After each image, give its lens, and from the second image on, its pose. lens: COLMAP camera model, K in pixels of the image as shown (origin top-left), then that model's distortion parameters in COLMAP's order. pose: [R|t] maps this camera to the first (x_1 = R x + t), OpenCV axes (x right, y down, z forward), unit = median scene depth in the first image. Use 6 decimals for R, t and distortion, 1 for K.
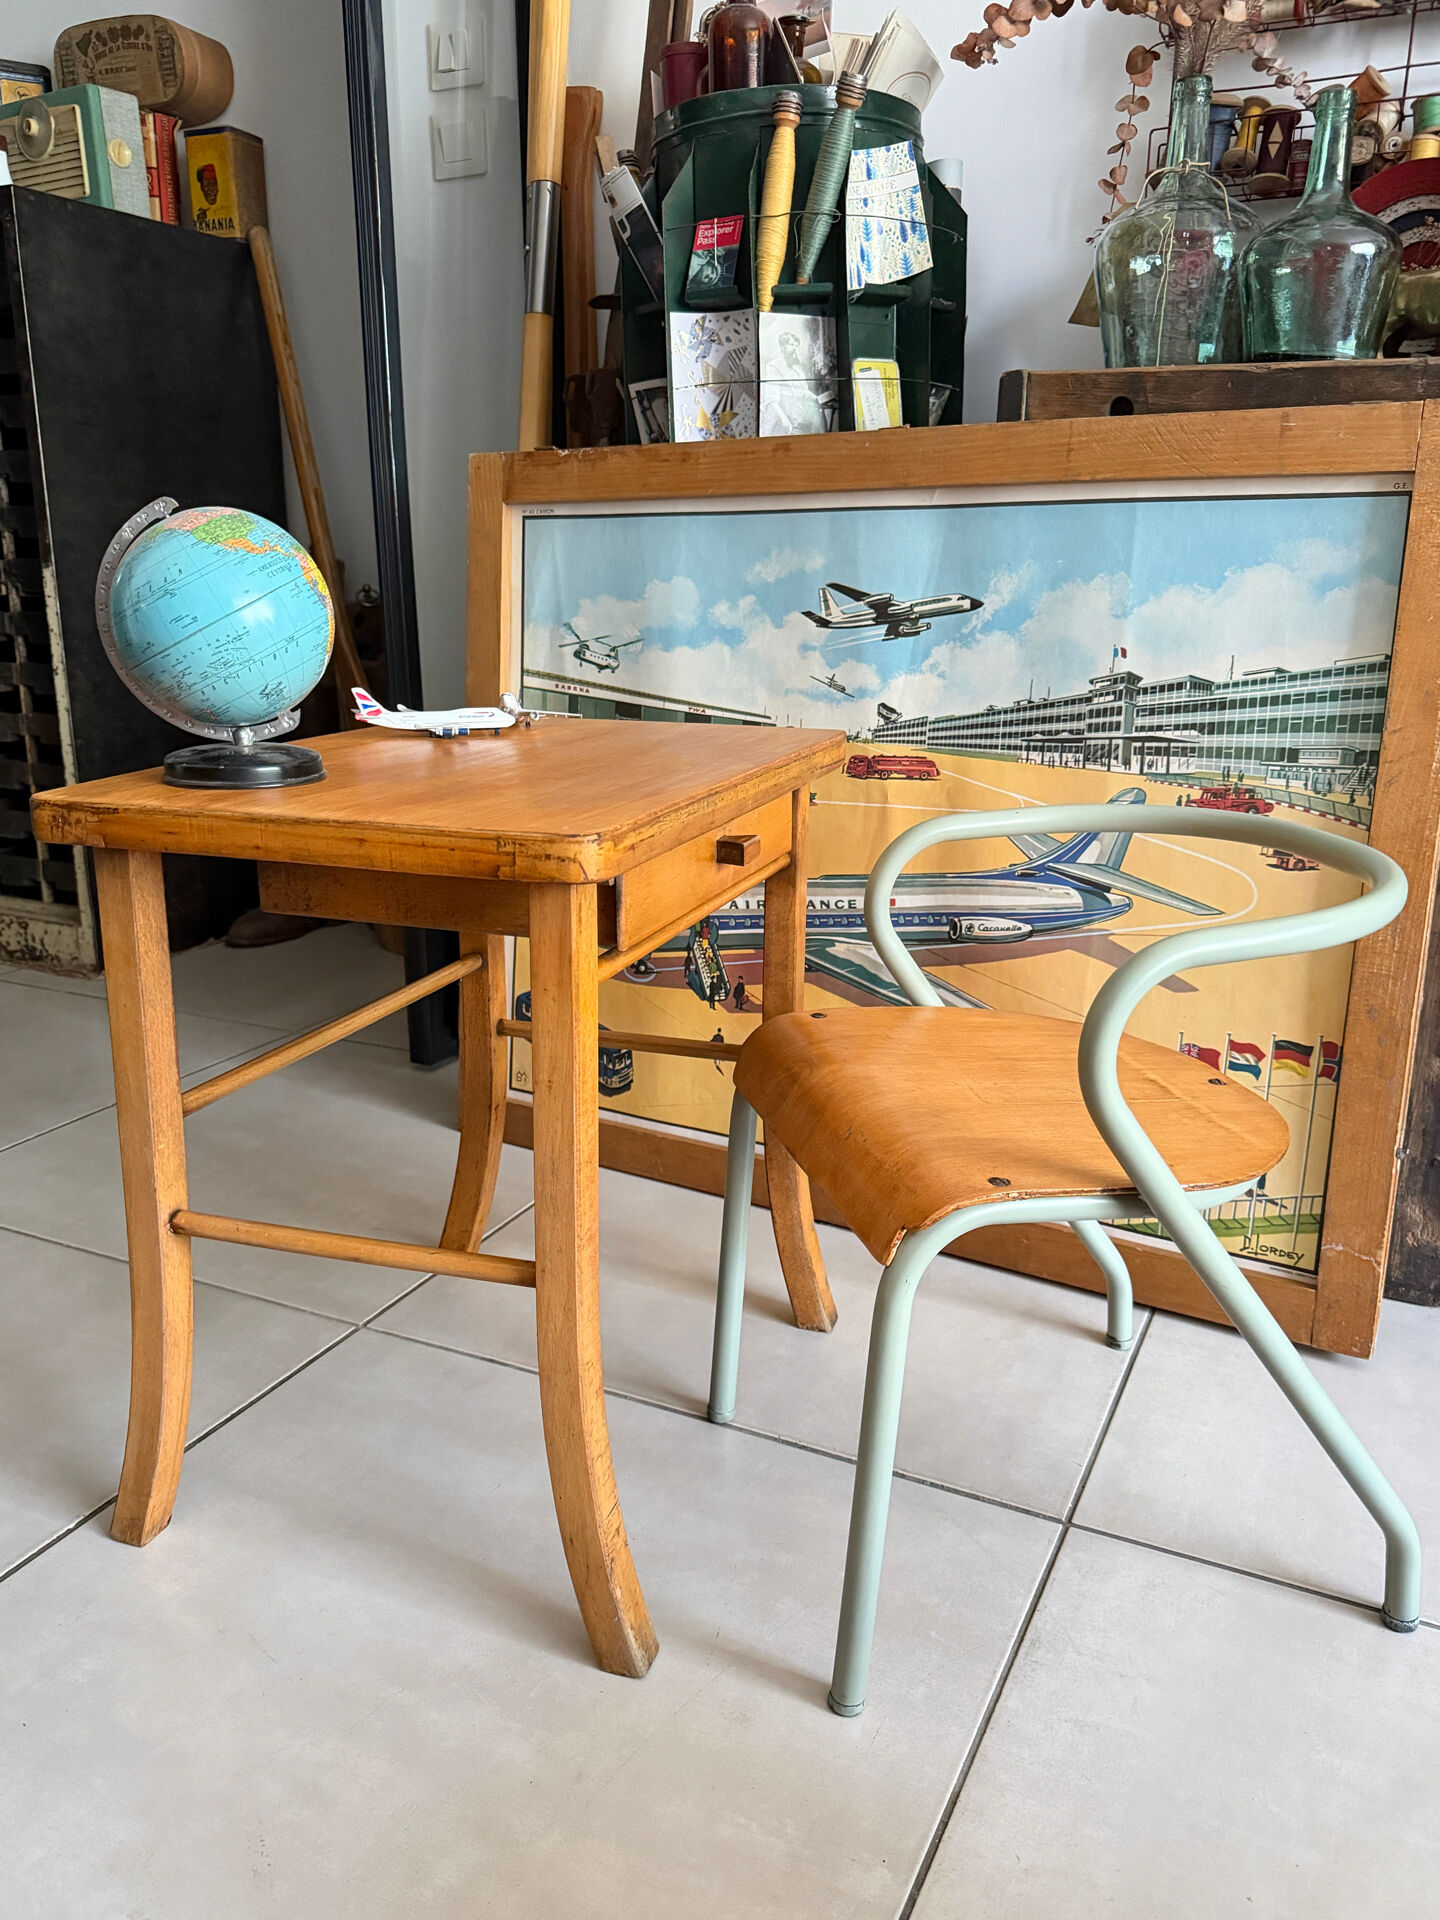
lens RADIAL K [[1459.3, 0, 715.4], [0, 1459.3, 965.1], [0, 0, 1]] dist [0.201321, -0.505126]
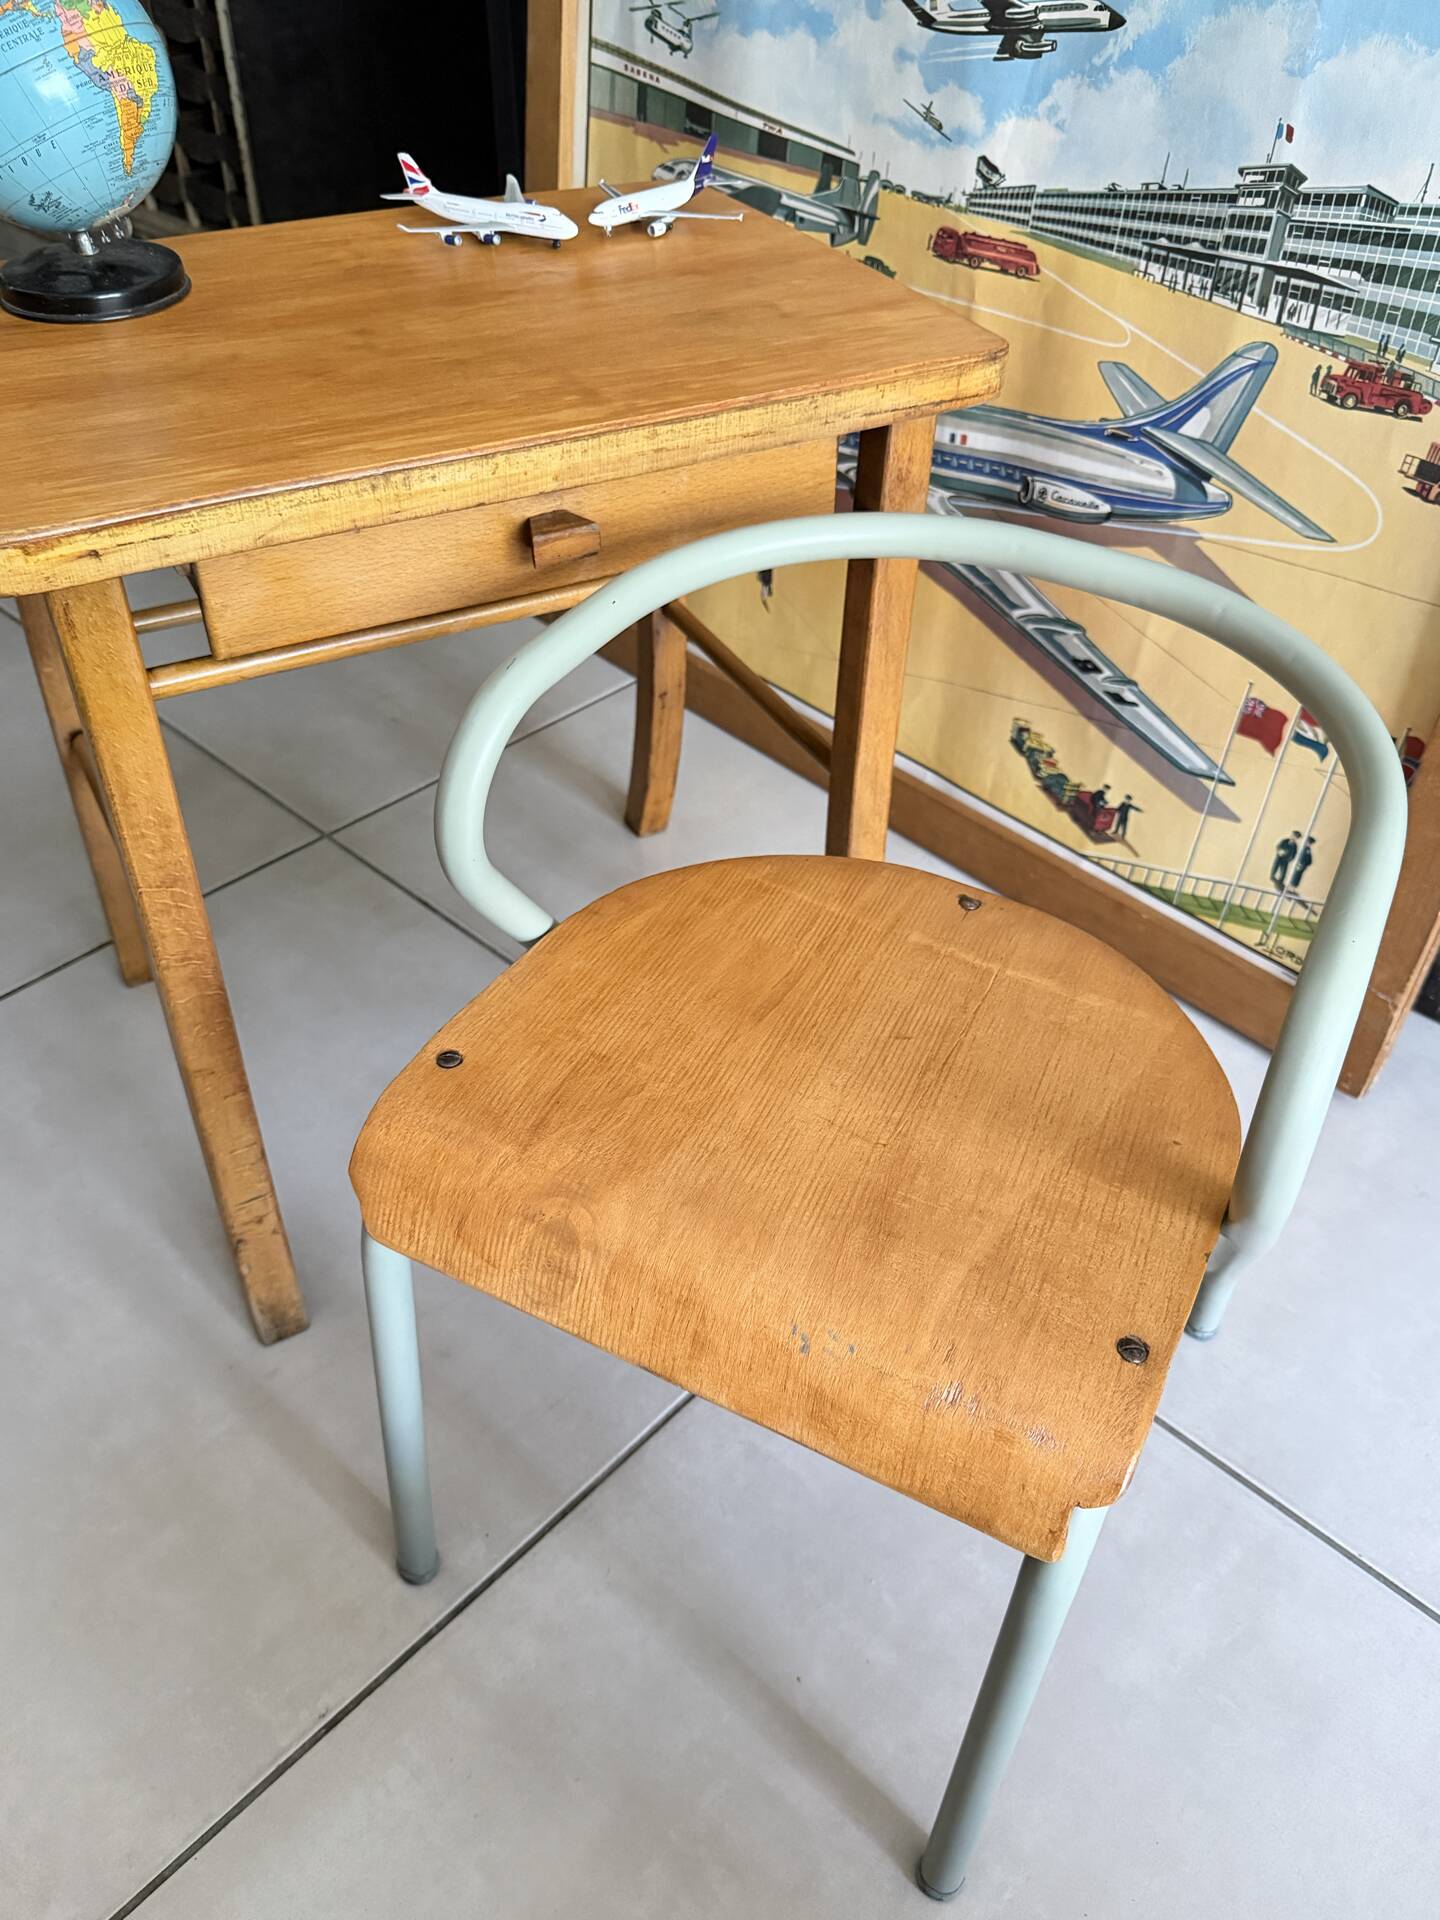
lens RADIAL K [[1495.5, 0, 717.3], [0, 1495.5, 966.7], [0, 0, 1]] dist [-0.006935, -0.009123]
pose [[0.961008, 0.191429, -0.199548, 0.227452], [-0.086399, 0.893373, 0.440930, -0.143948], [0.262678, -0.406497, 0.875078, 0.168048]]
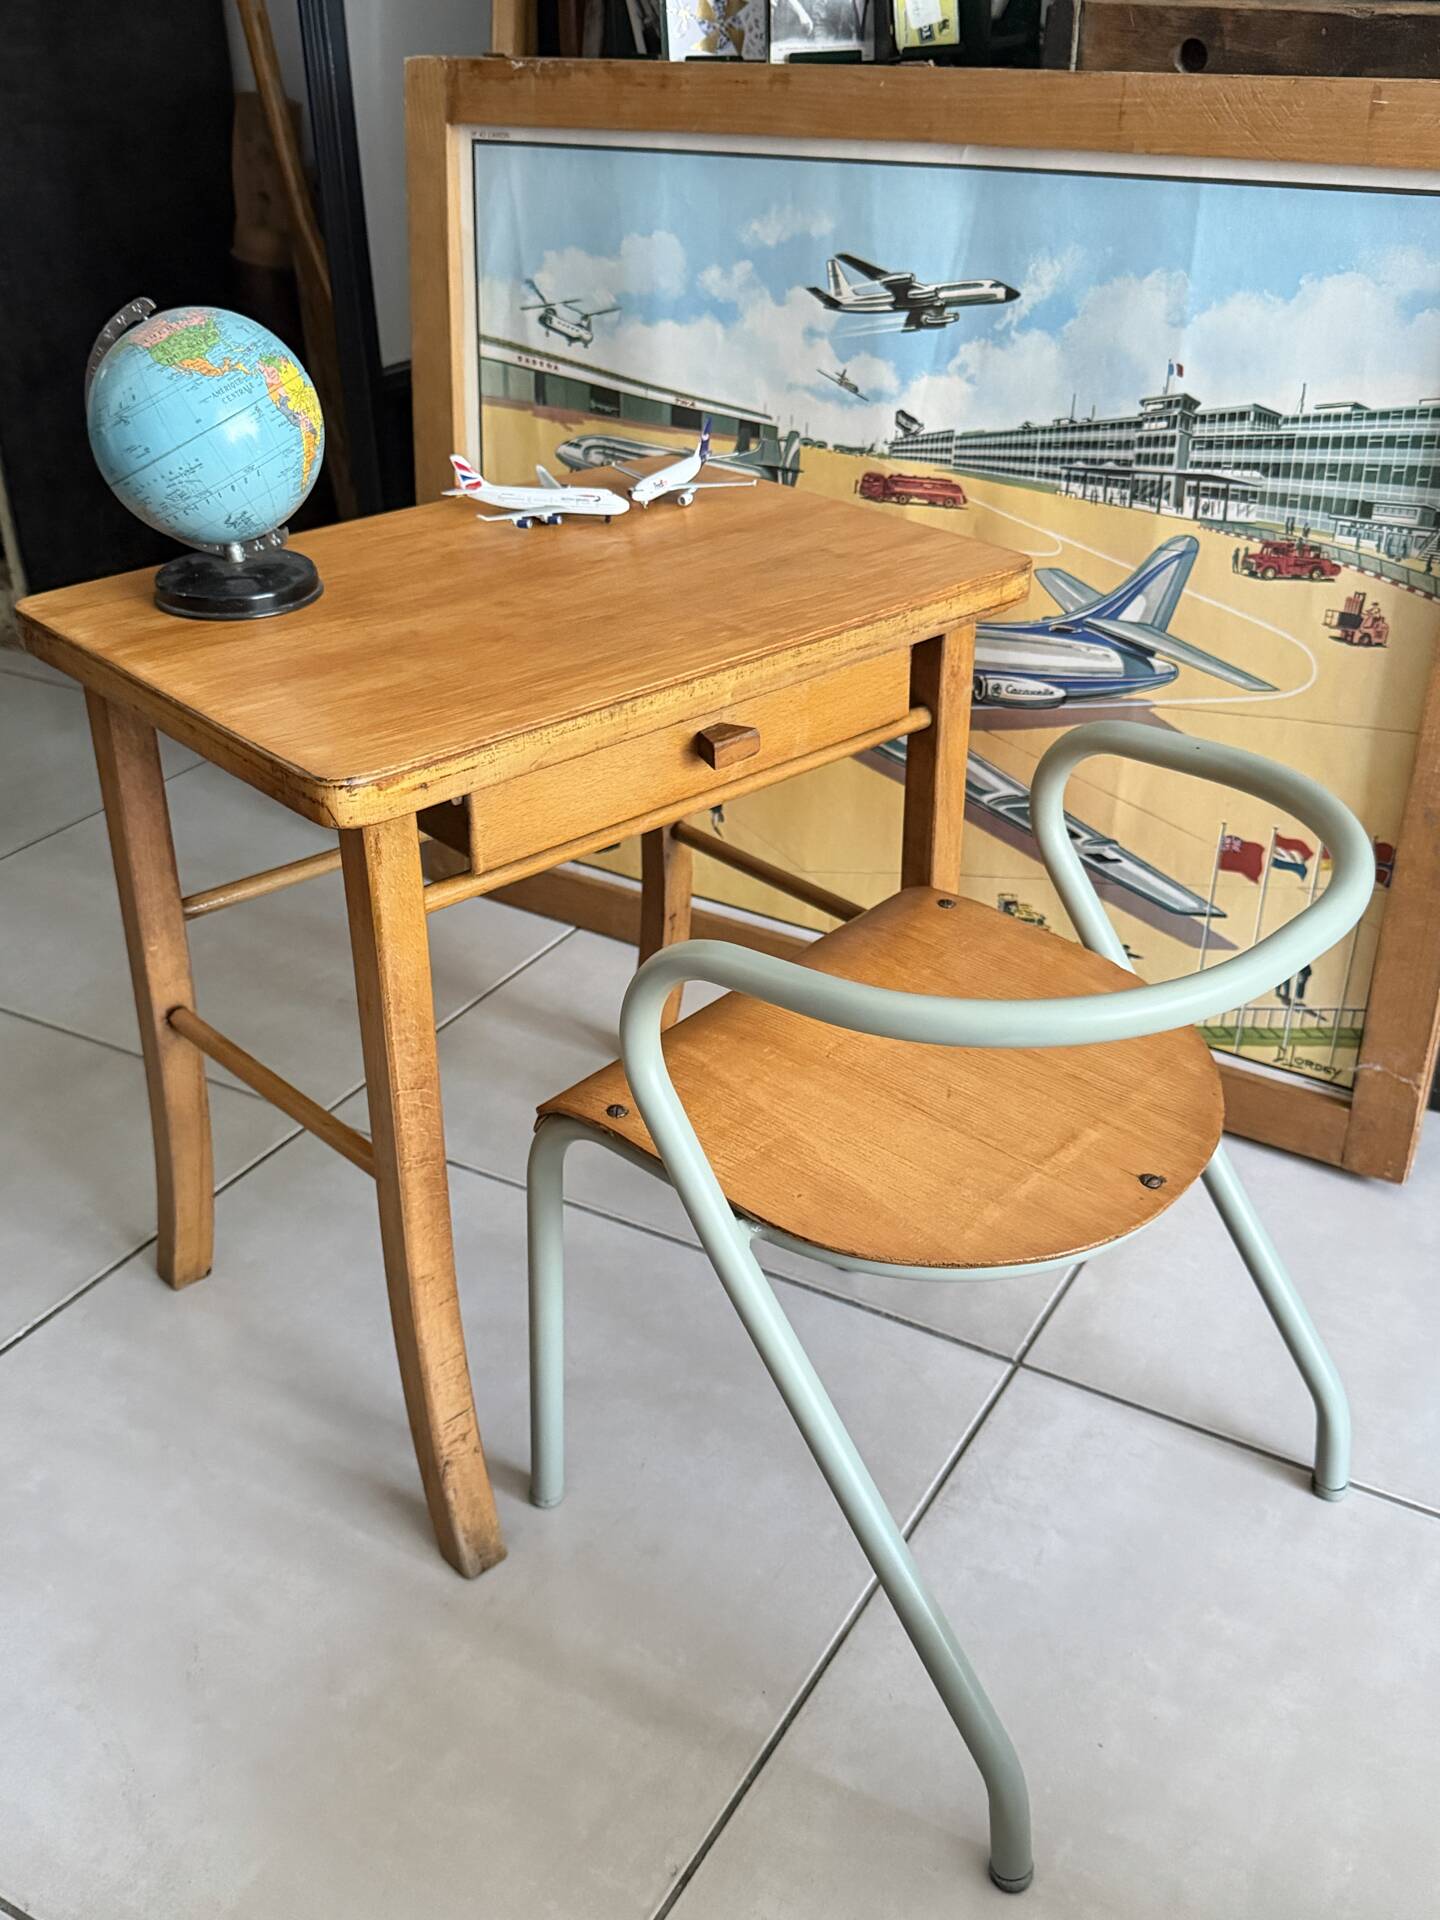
lens RADIAL K [[1870.8, 0, 720.0], [0, 1870.8, 960.0], [0, 0, 1]] dist [0.214677, -0.561424]
pose [[0.998510, 0.007765, -0.054013, 0.077496], [0.005275, 0.971455, 0.237167, -0.141827], [0.054313, -0.237098, 0.969966, -0.121628]]
